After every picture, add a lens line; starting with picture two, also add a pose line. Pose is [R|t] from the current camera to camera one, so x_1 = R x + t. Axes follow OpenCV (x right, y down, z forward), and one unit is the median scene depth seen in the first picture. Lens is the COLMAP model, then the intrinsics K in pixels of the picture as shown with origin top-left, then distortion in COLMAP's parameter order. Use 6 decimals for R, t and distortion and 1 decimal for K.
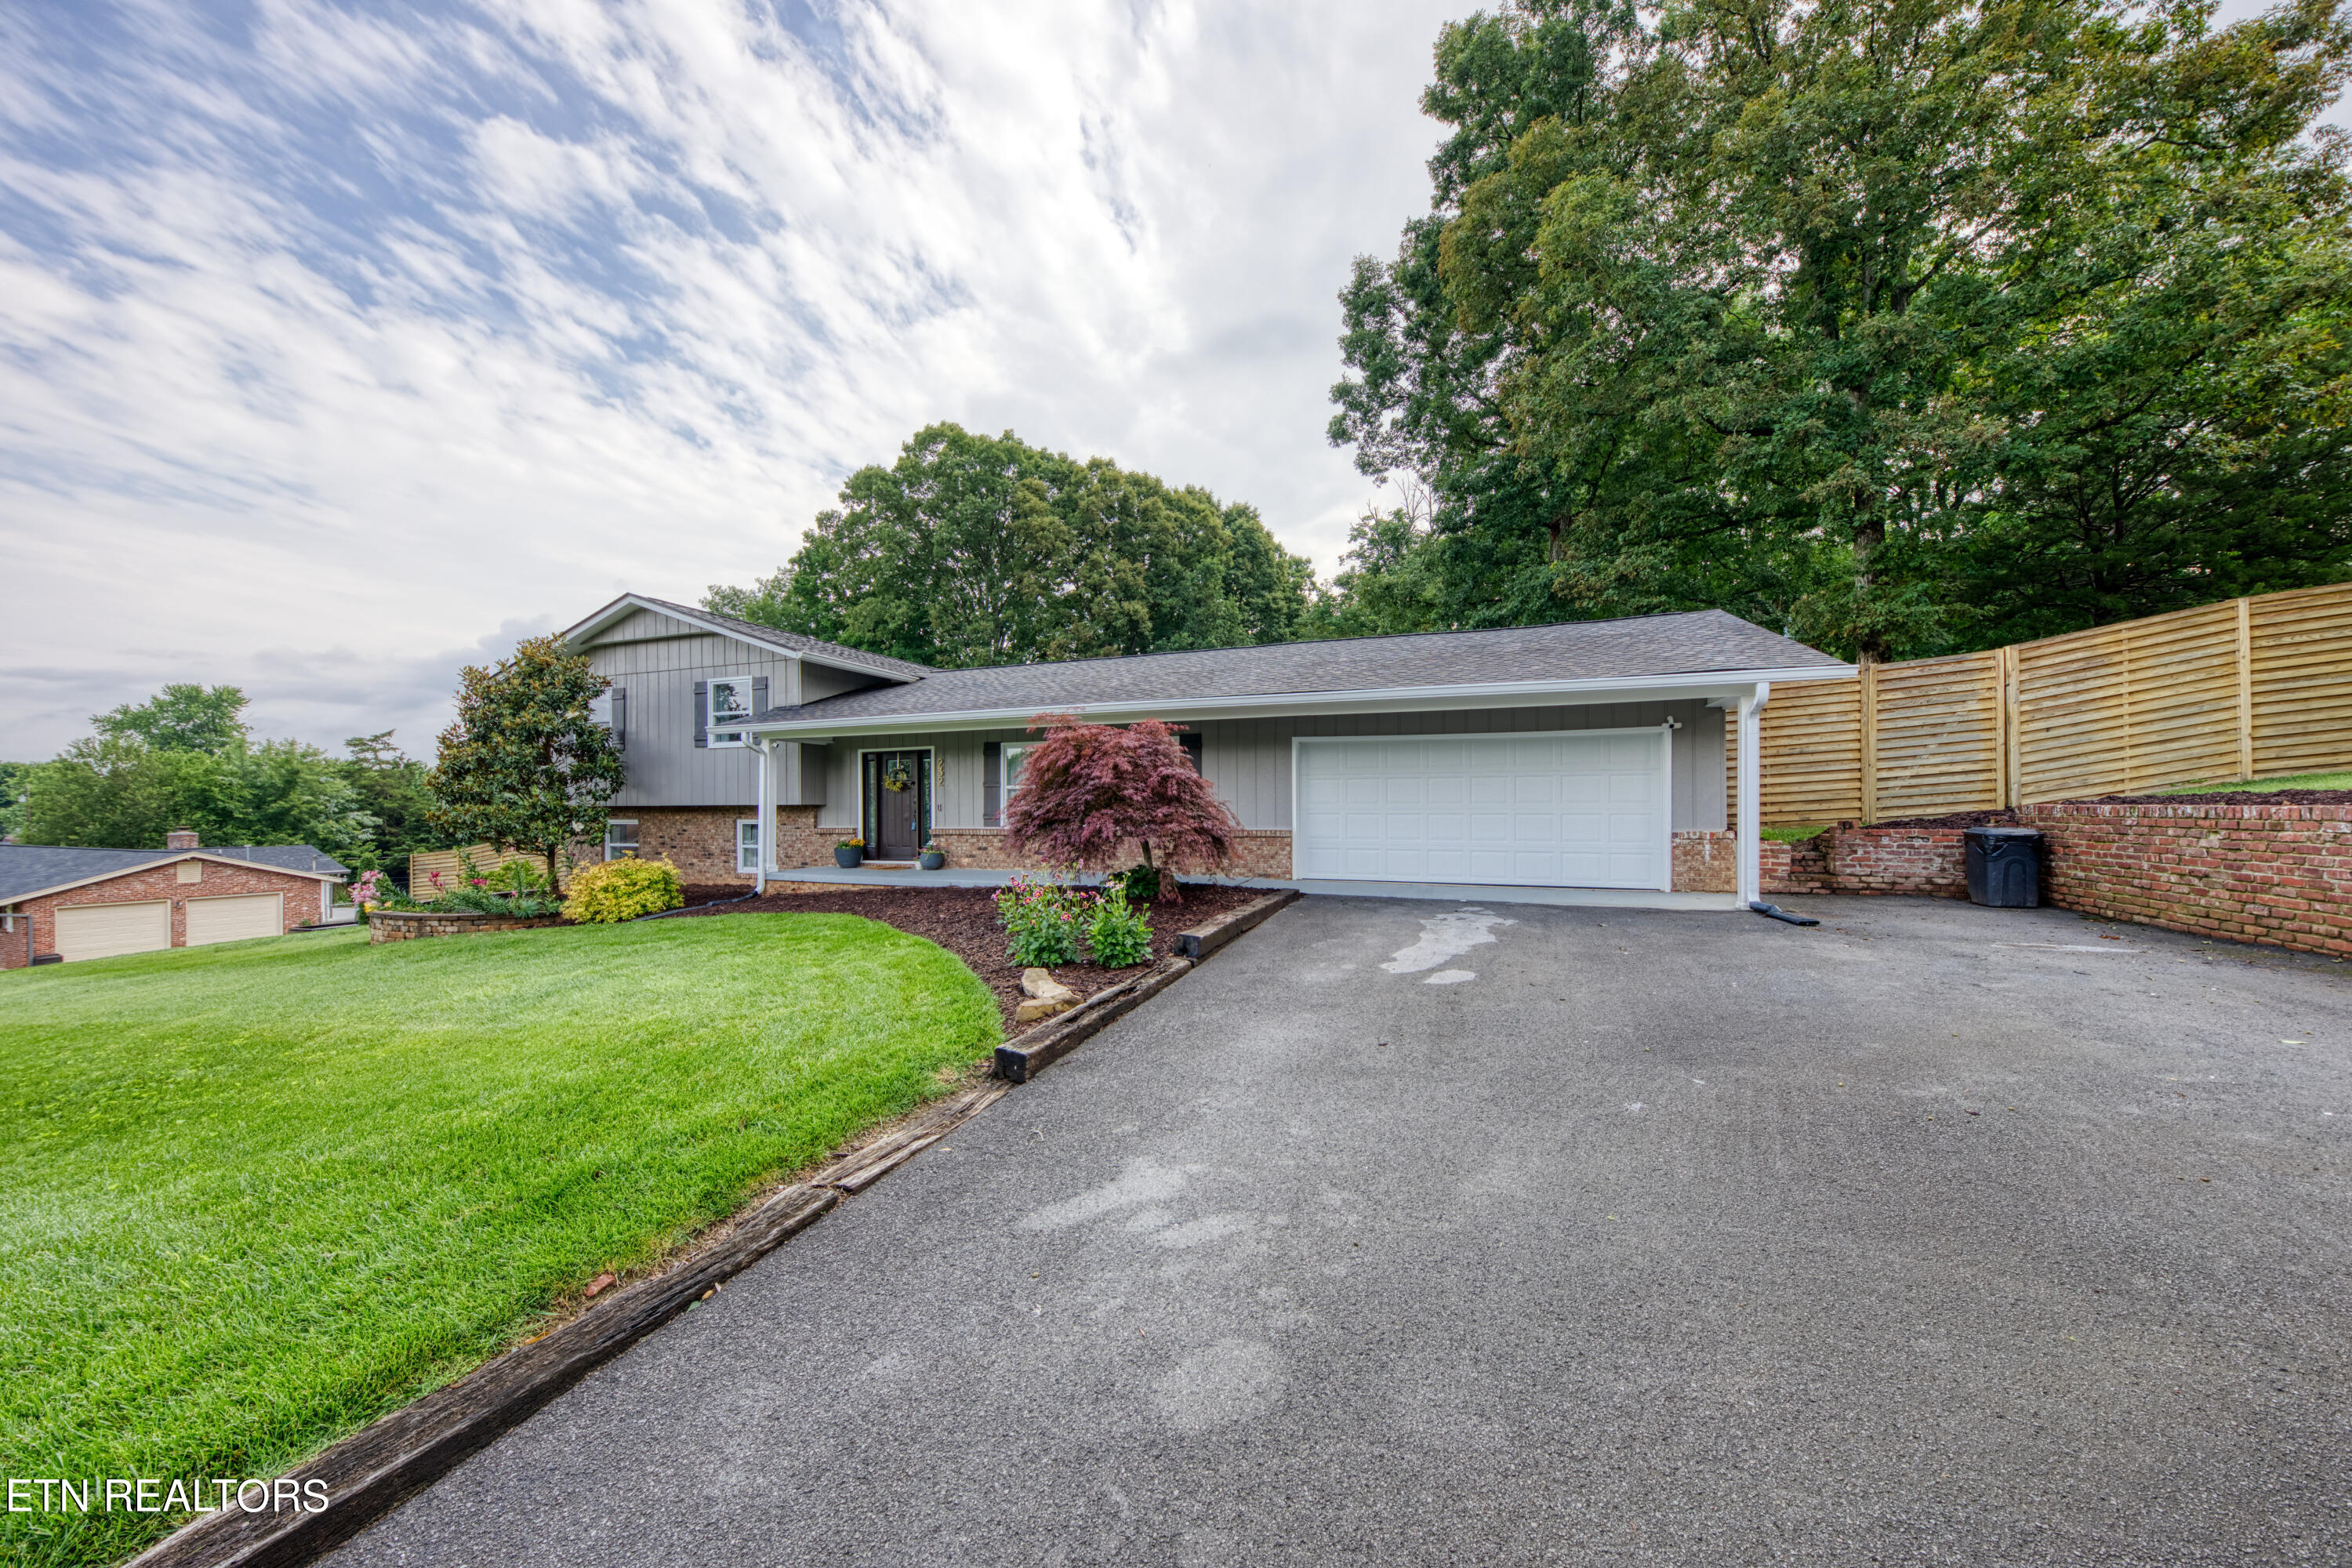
lens RADIAL K [[821.7, 0, 1169.7], [0, 821.7, 804.1], [0, 0, 1]] dist [0.000867, -0.000011]
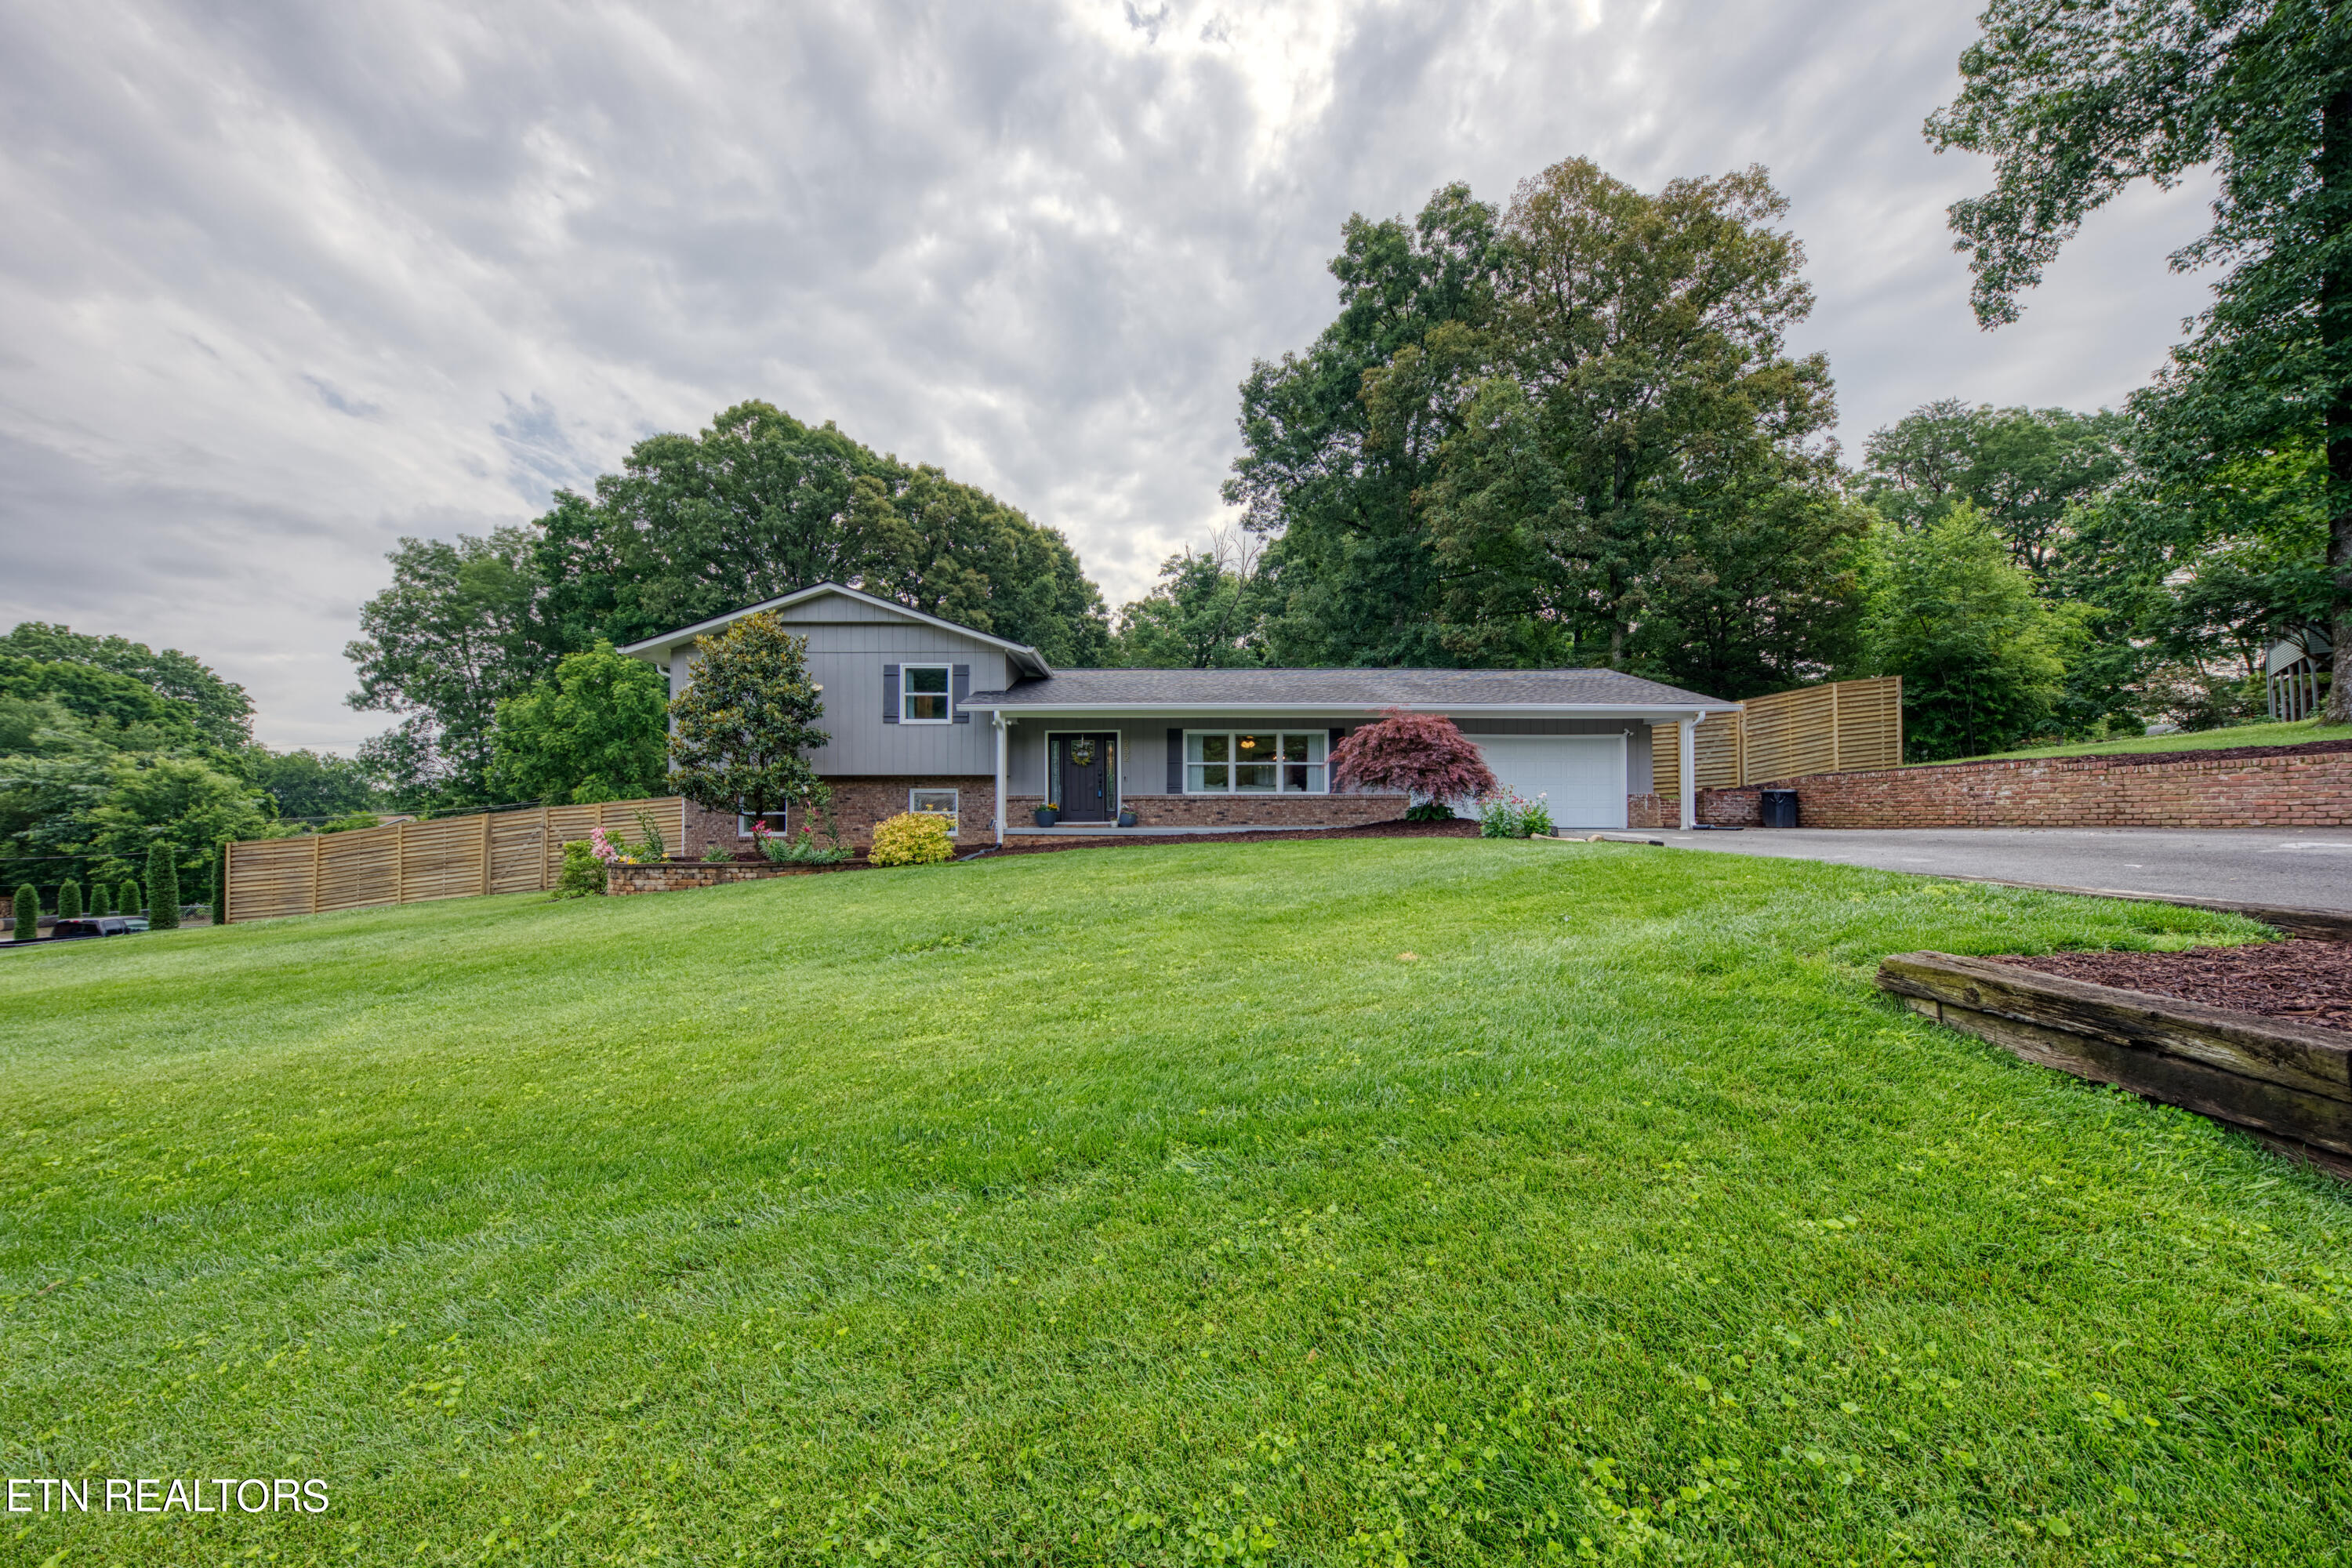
lens RADIAL K [[830.9, 0, 1172.2], [0, 830.9, 805.0], [0, 0, 1]] dist [0.001772, -0.000024]
pose [[0.928892, 0.012297, 0.370147, -0.567571], [-0.004551, 0.999752, -0.021792, 0.059269], [-0.370323, 0.018558, 0.928717, -0.174714]]
